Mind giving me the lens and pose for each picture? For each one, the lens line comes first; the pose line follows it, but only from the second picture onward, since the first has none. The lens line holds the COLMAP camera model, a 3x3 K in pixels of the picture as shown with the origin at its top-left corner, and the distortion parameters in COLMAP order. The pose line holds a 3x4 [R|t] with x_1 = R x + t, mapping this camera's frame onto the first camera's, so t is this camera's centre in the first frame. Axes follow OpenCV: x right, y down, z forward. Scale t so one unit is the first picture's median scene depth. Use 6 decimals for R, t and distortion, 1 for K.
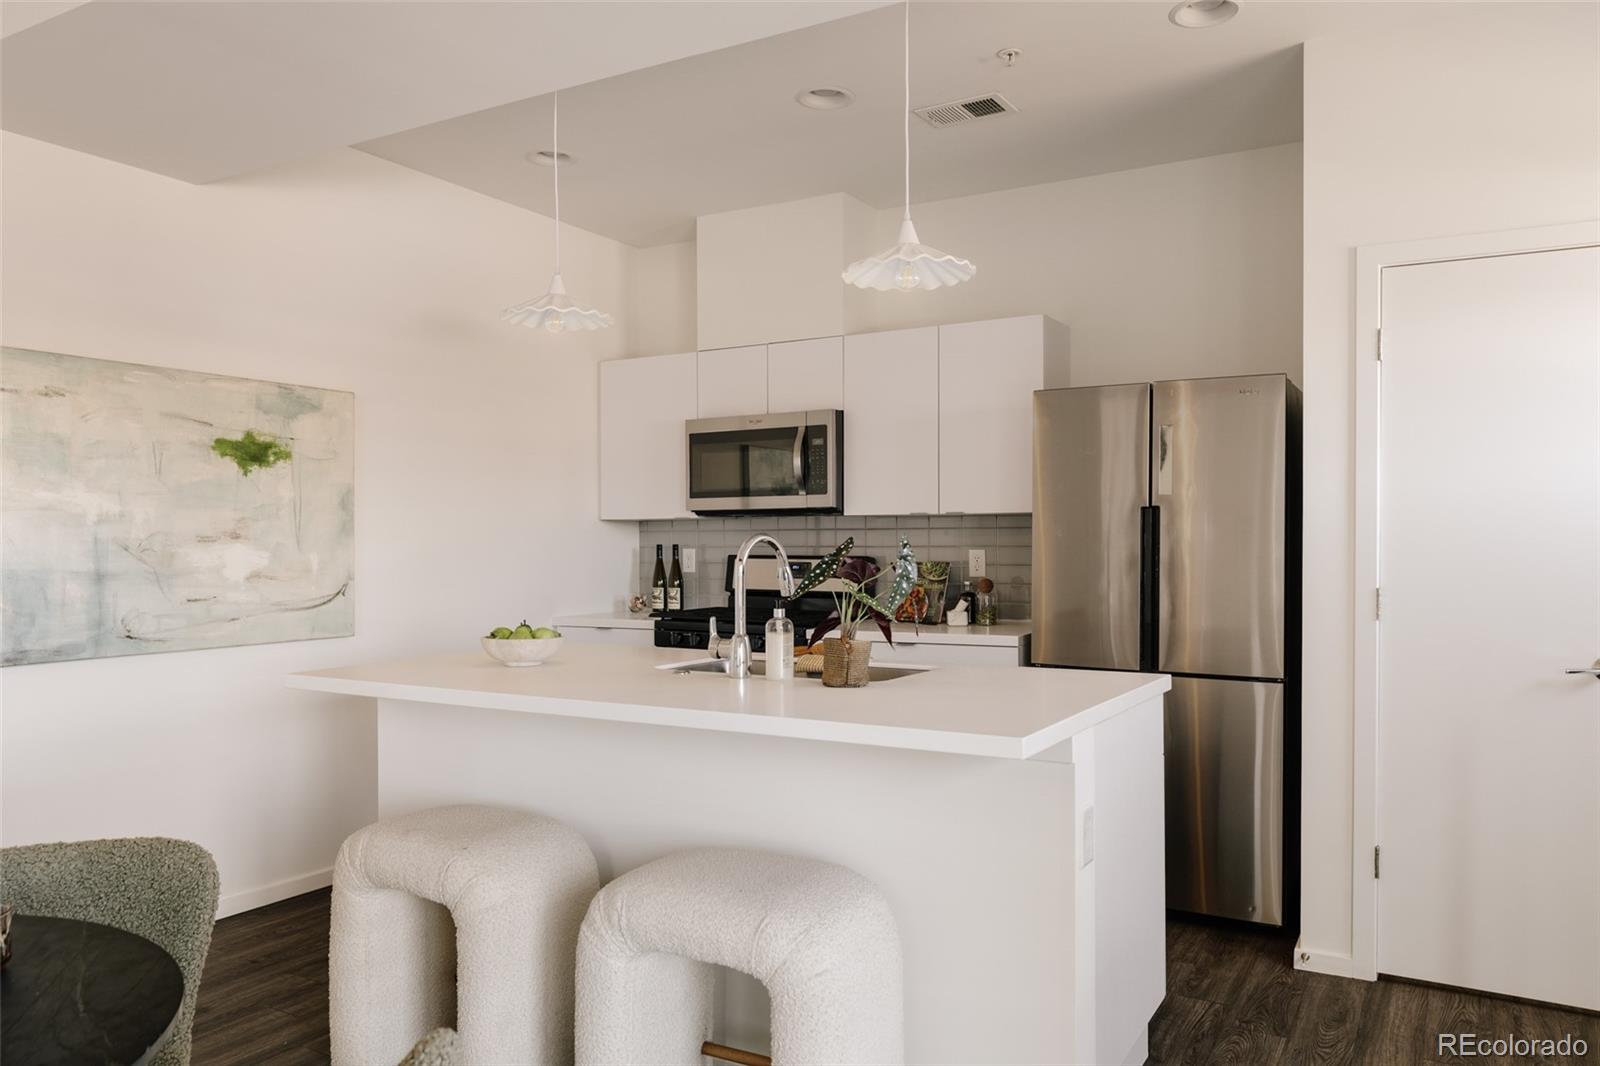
lens RADIAL K [[1141.0, 0, 812.3], [0, 1141.0, 558.5], [0, 0, 1]] dist [0.011992, -0.002941]
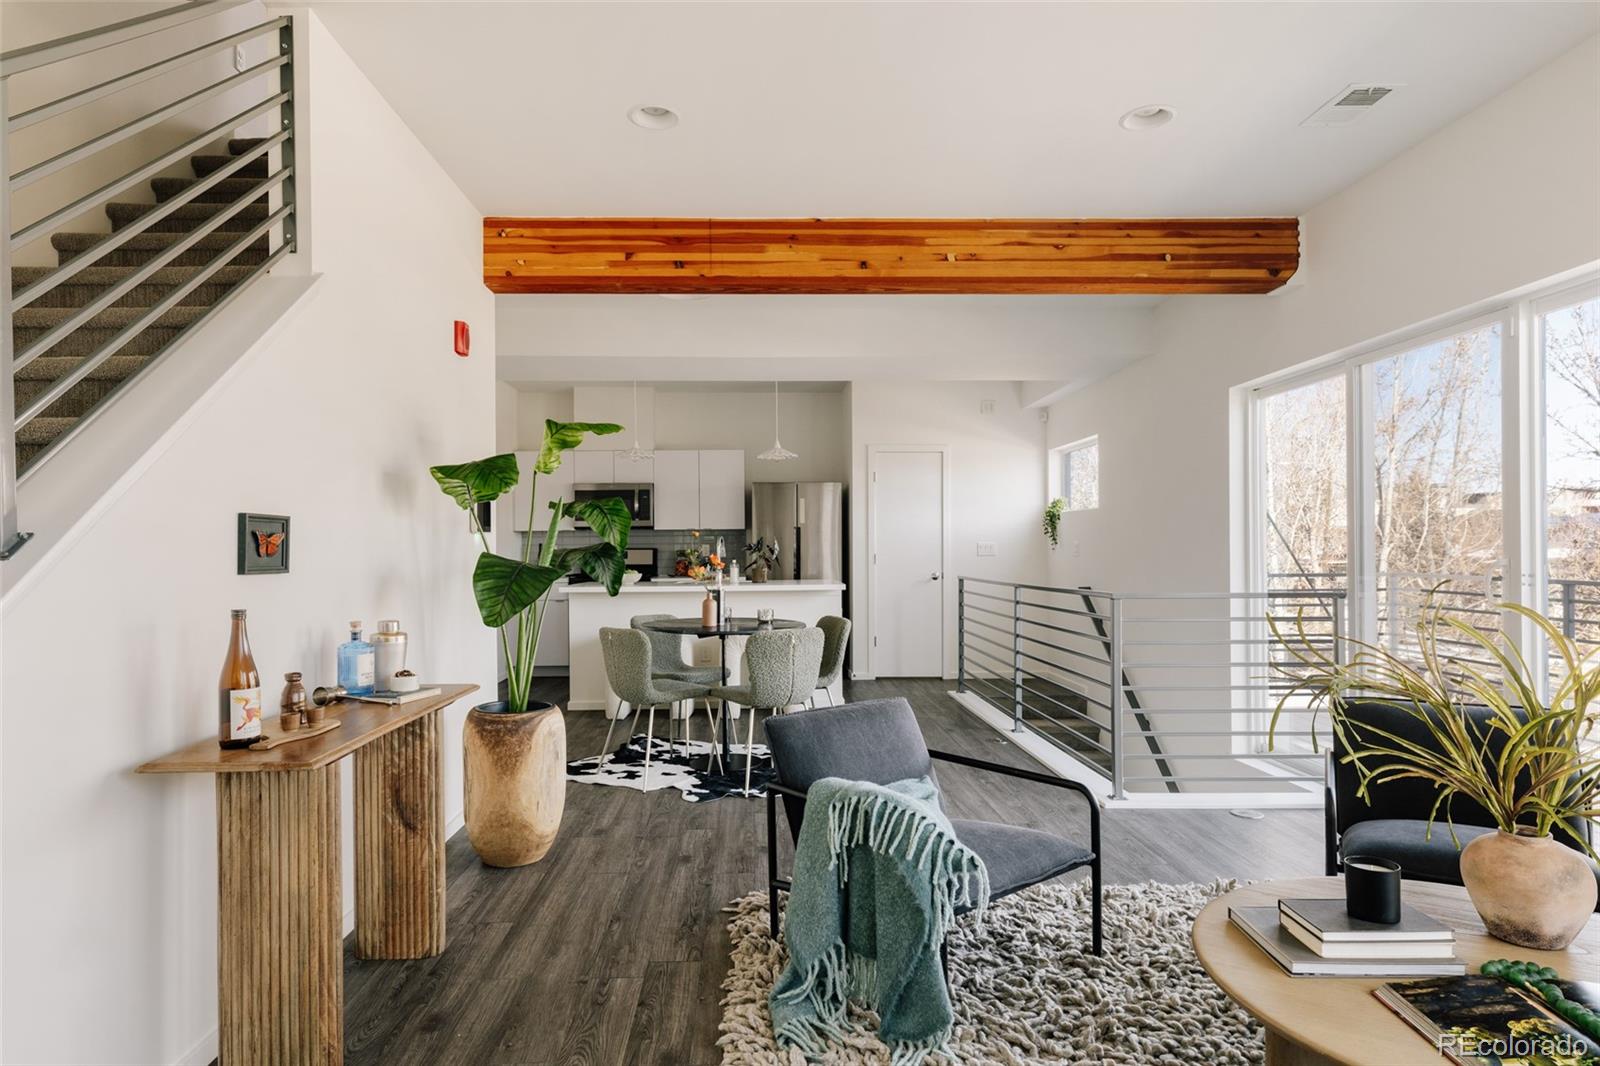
lens RADIAL K [[923.8, 0, 800.0], [0, 923.8, 533.0], [0, 0, 1]] dist [0.003331, 0.002228]
pose [[0.850541, 0.003368, 0.525898, -0.718963], [0.013953, 0.999483, -0.028968, 0.027266], [-0.525724, 0.031977, 0.850054, -0.739751]]
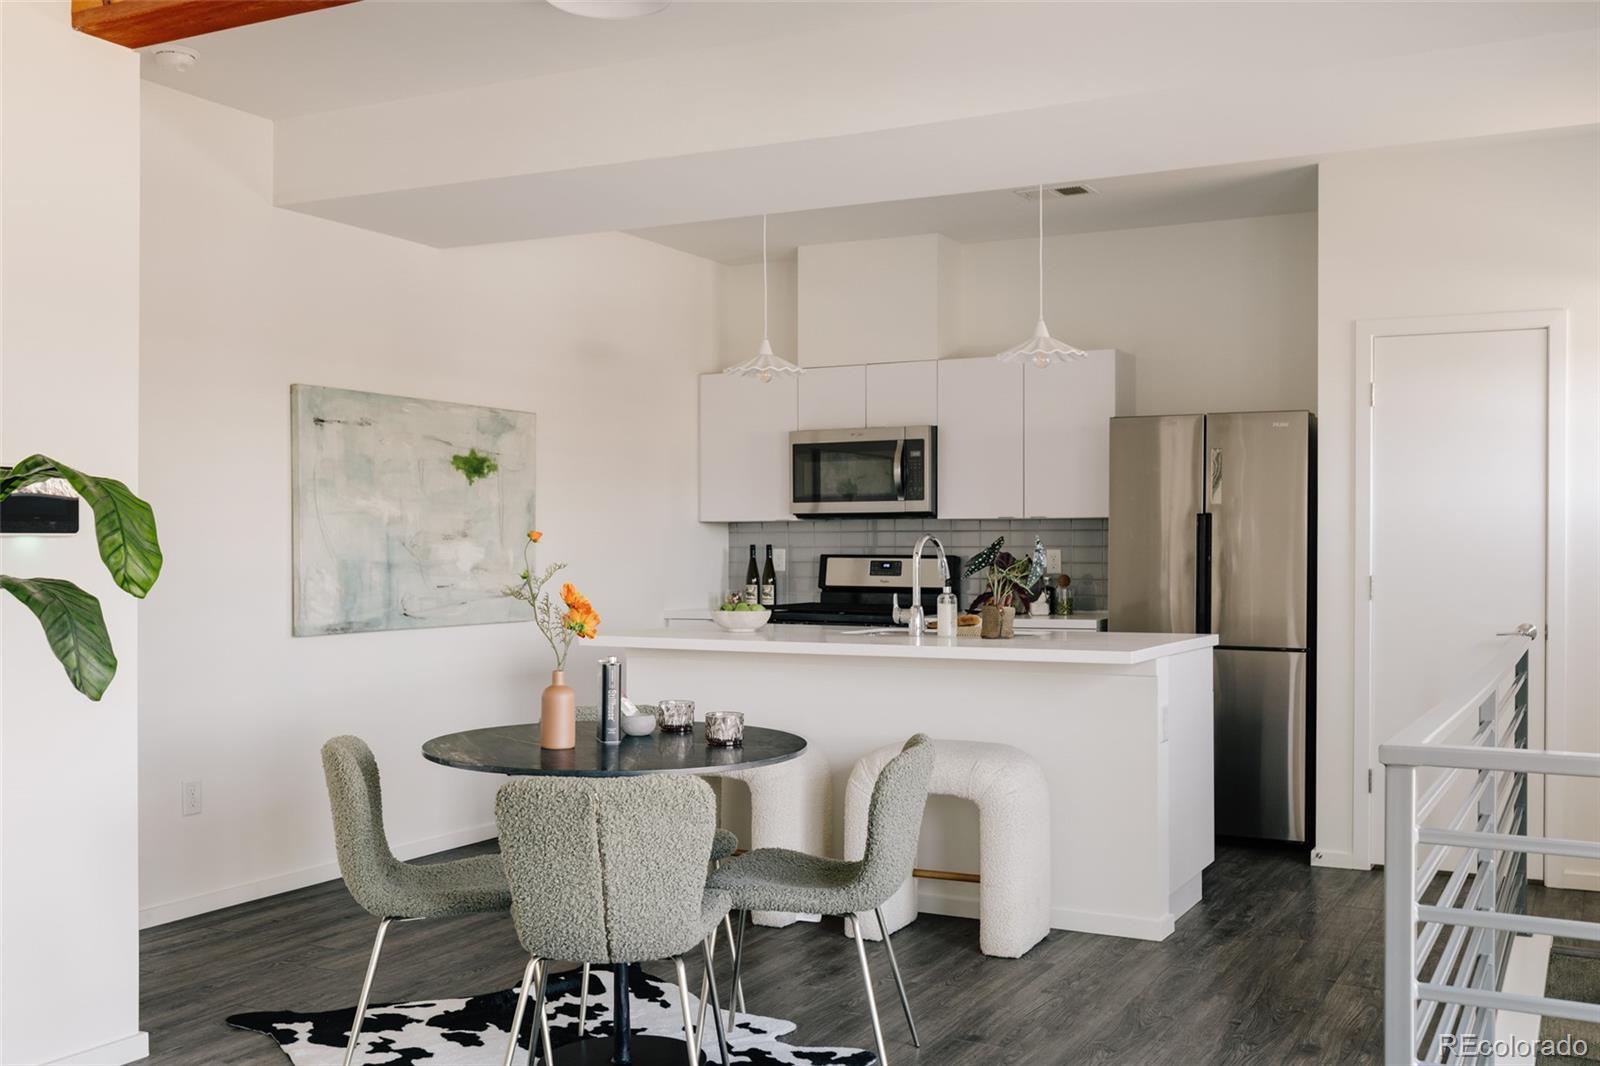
lens RADIAL K [[1565.1, 0, 832.1], [0, 1565.1, 563.1], [0, 0, 1]] dist [0.005075, -0.008739]
pose [[0.998563, 0.002328, 0.053536, -0.166008], [-0.002040, 0.999983, -0.005432, 0.015502], [-0.053547, 0.005315, 0.998551, -0.564823]]
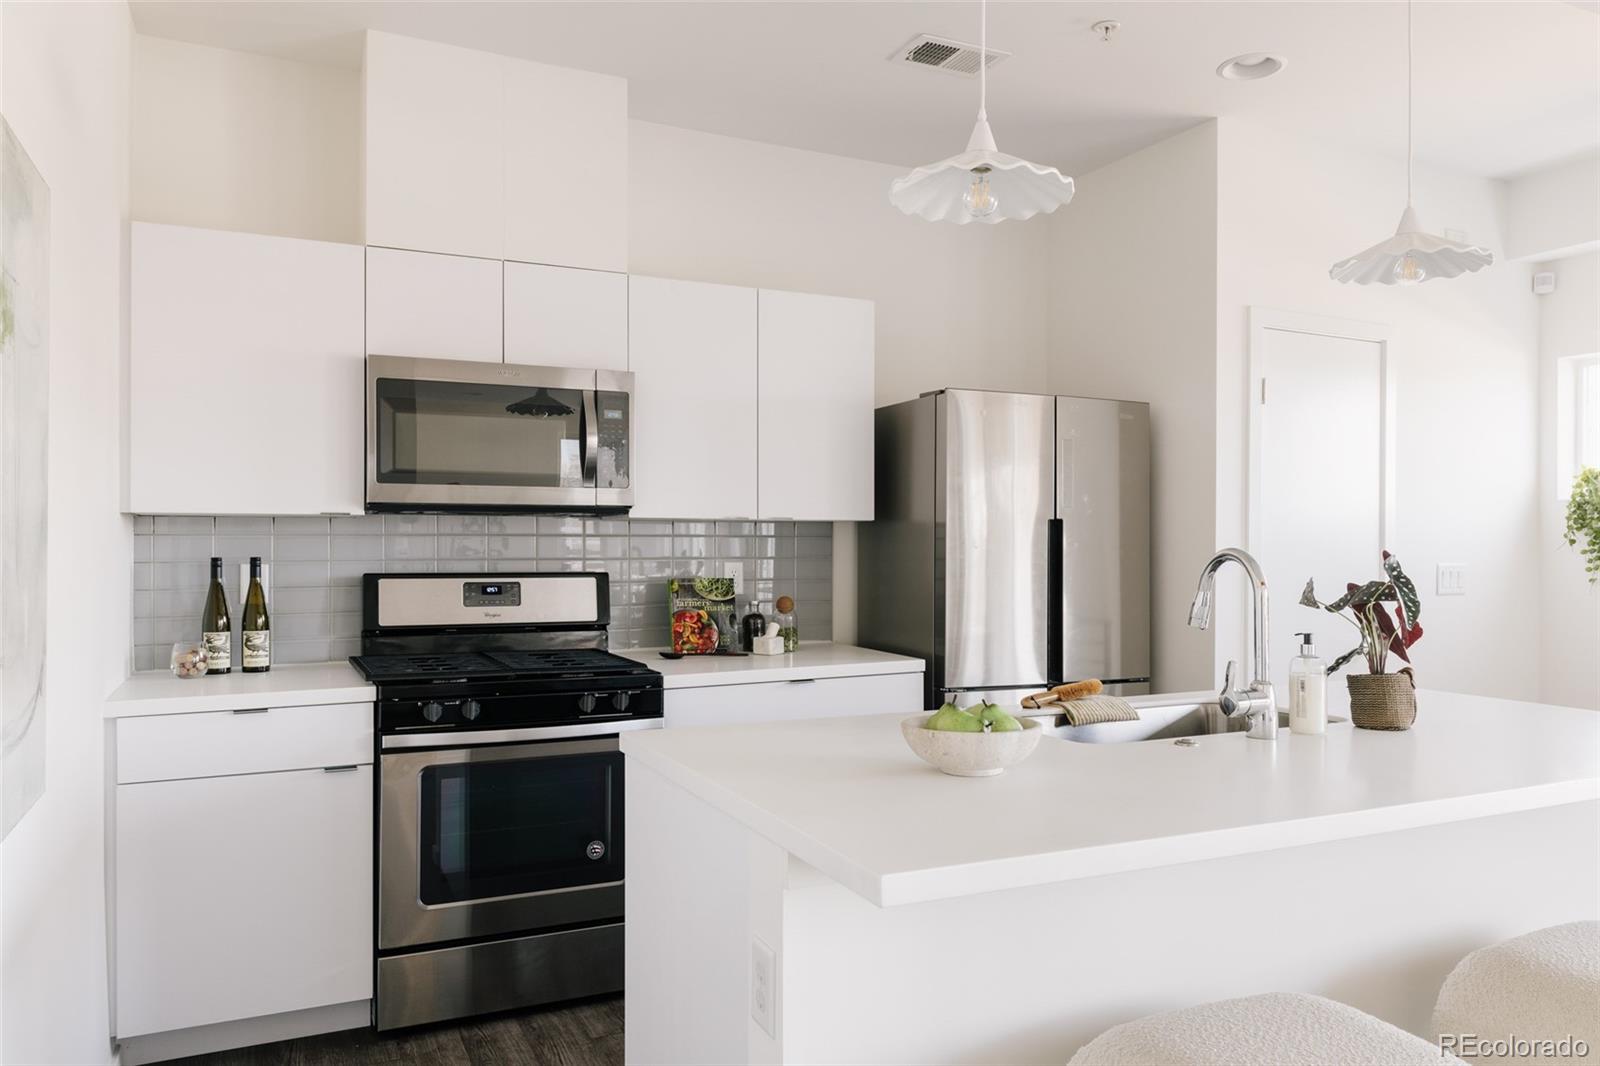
lens RADIAL K [[1128.9, 0, 846.7], [0, 1128.9, 548.9], [0, 0, 1]] dist [0.004258, -0.001550]
pose [[0.556261, 0.000020, 0.831007, -0.520415], [0.009215, 0.999938, -0.006193, -0.012042], [-0.830956, 0.011103, 0.556227, 0.497129]]
